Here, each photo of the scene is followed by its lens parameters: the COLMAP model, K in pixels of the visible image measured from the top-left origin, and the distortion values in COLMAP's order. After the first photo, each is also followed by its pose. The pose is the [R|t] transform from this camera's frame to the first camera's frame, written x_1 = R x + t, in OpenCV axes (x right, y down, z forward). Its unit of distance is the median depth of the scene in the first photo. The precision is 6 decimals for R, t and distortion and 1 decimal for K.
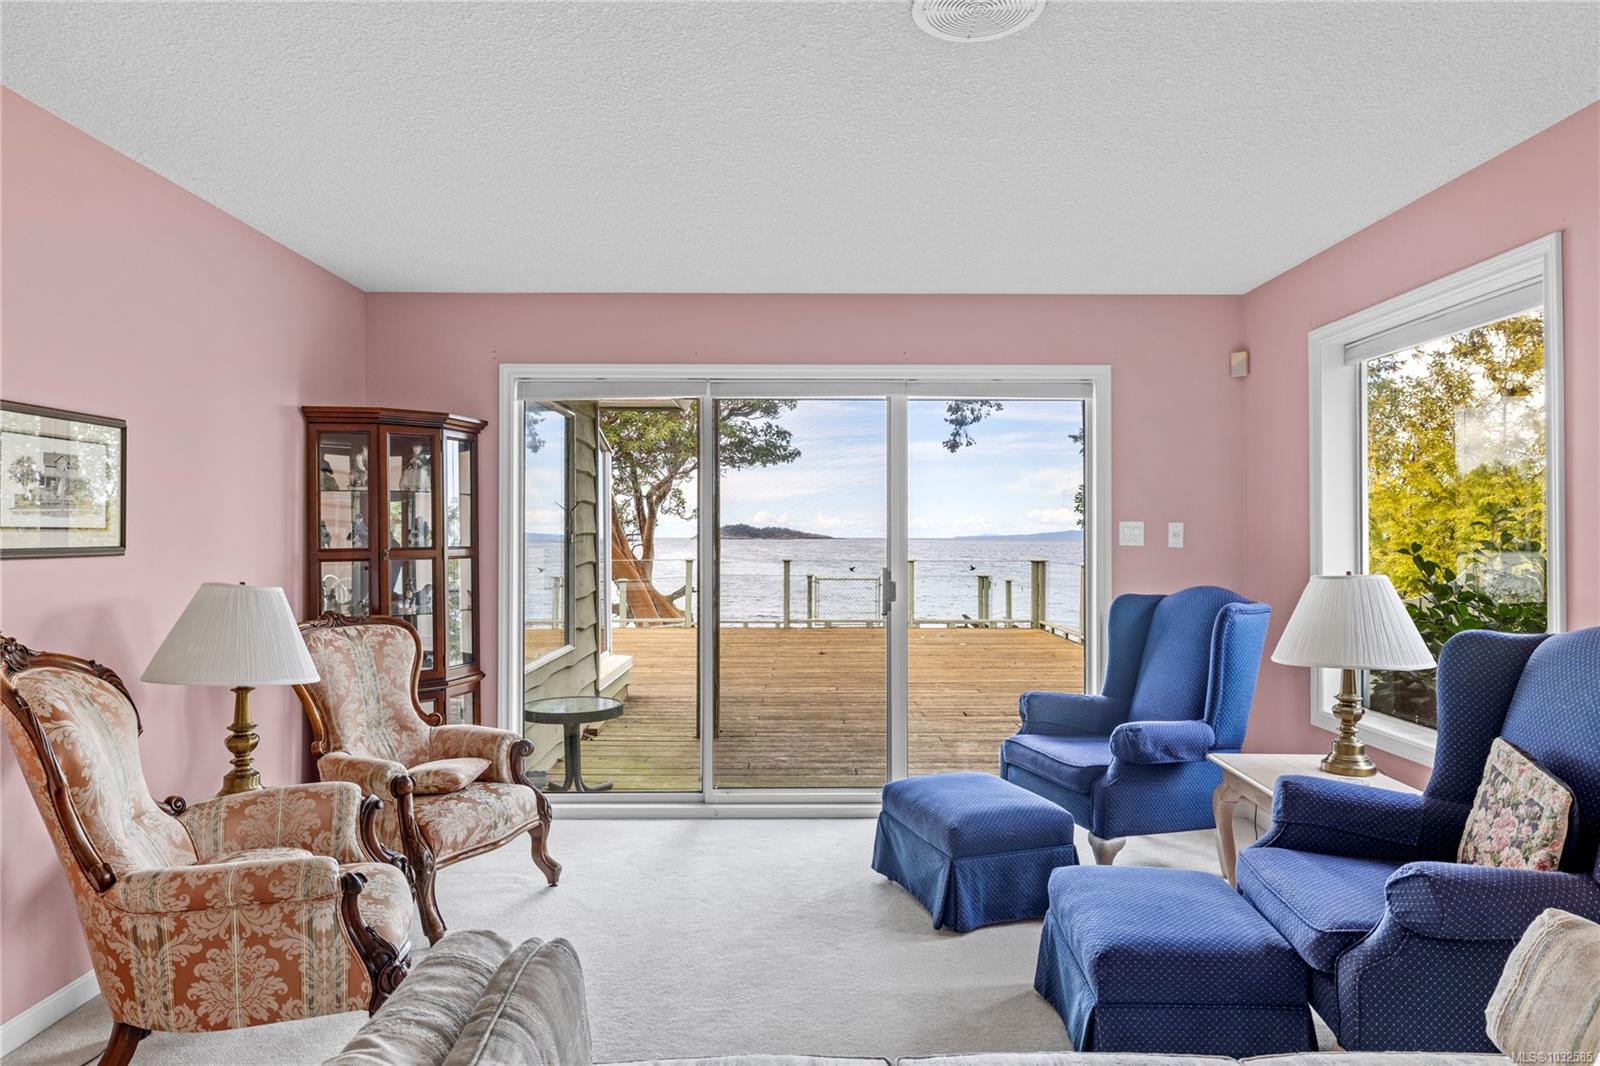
lens RADIAL K [[960.1, 0, 800.1], [0, 960.1, 528.8], [0, 0, 1]] dist [-0.008007, 0.005010]
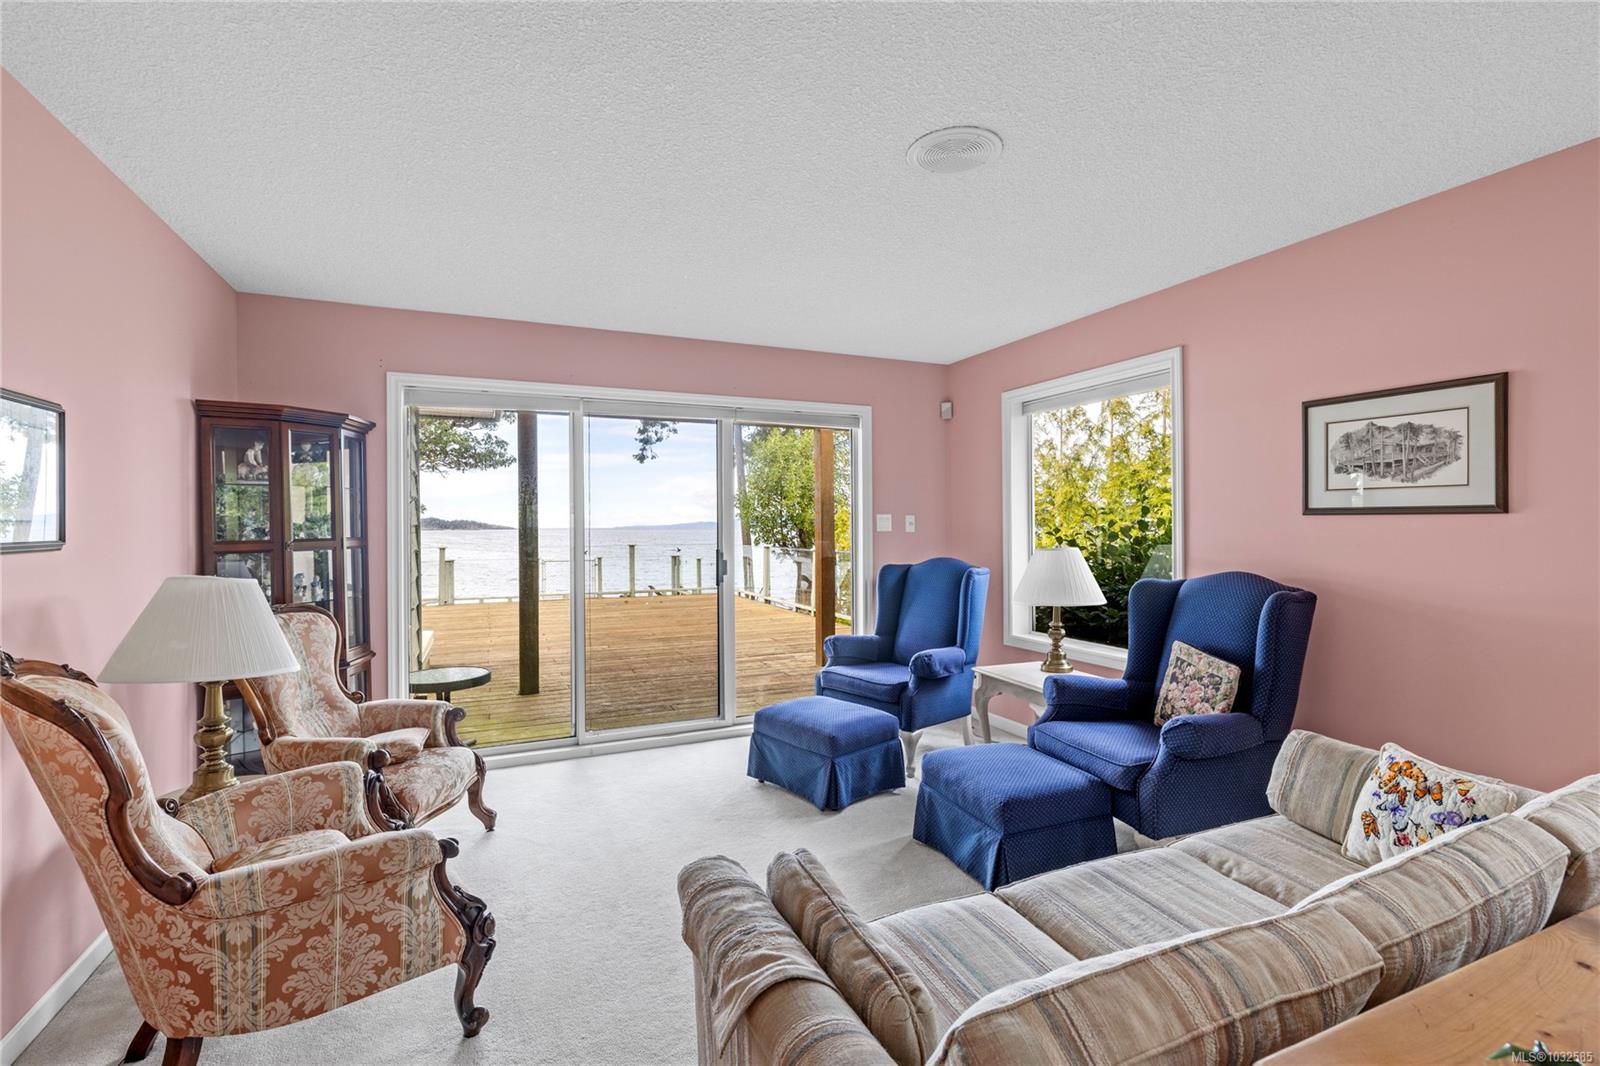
lens RADIAL K [[719.6, 0, 799.6], [0, 719.6, 527.7], [0, 0, 1]] dist [-0.004688, -0.000296]
pose [[0.916446, -0.006950, 0.400097, -0.268813], [0.003265, 0.999946, 0.009891, 0.001242], [-0.400144, -0.007759, 0.916419, 0.064644]]
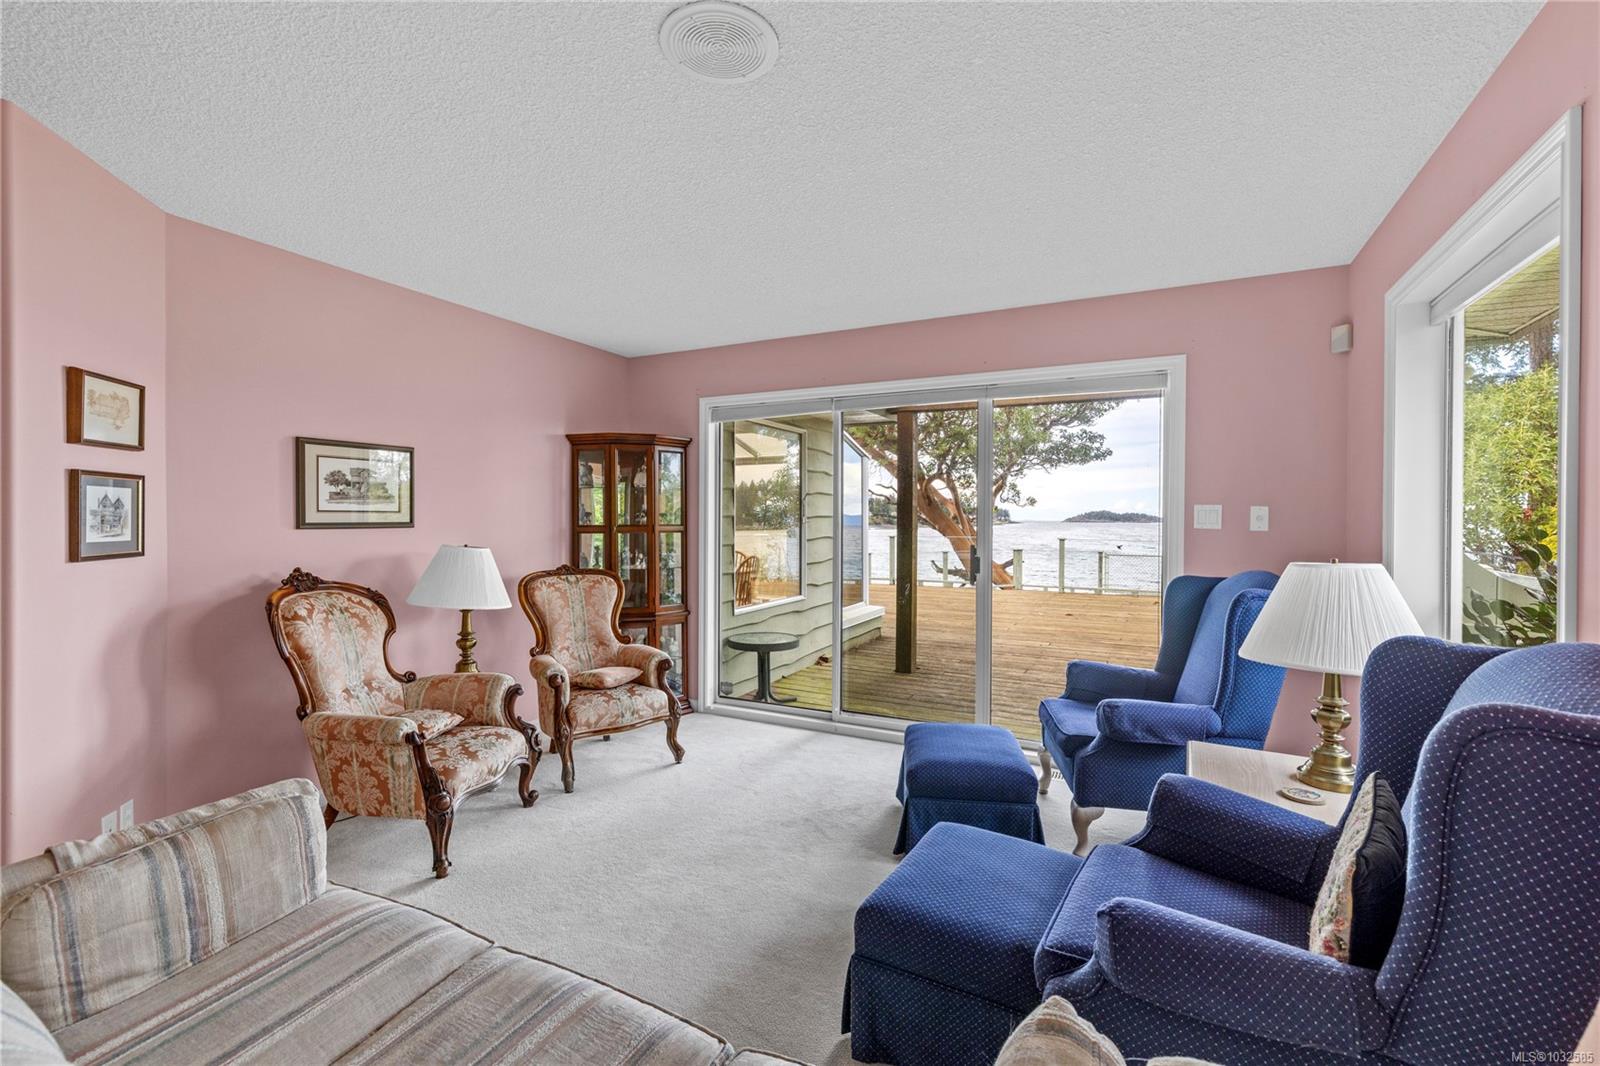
lens RADIAL K [[689.9, 0, 799.3], [0, 689.9, 526.3], [0, 0, 1]] dist [0.007937, 0.000355]
pose [[0.888876, 0.009010, -0.458060, 0.381358], [-0.000957, 0.999841, 0.017809, 0.002667], [0.458148, -0.015392, 0.888743, 0.182787]]
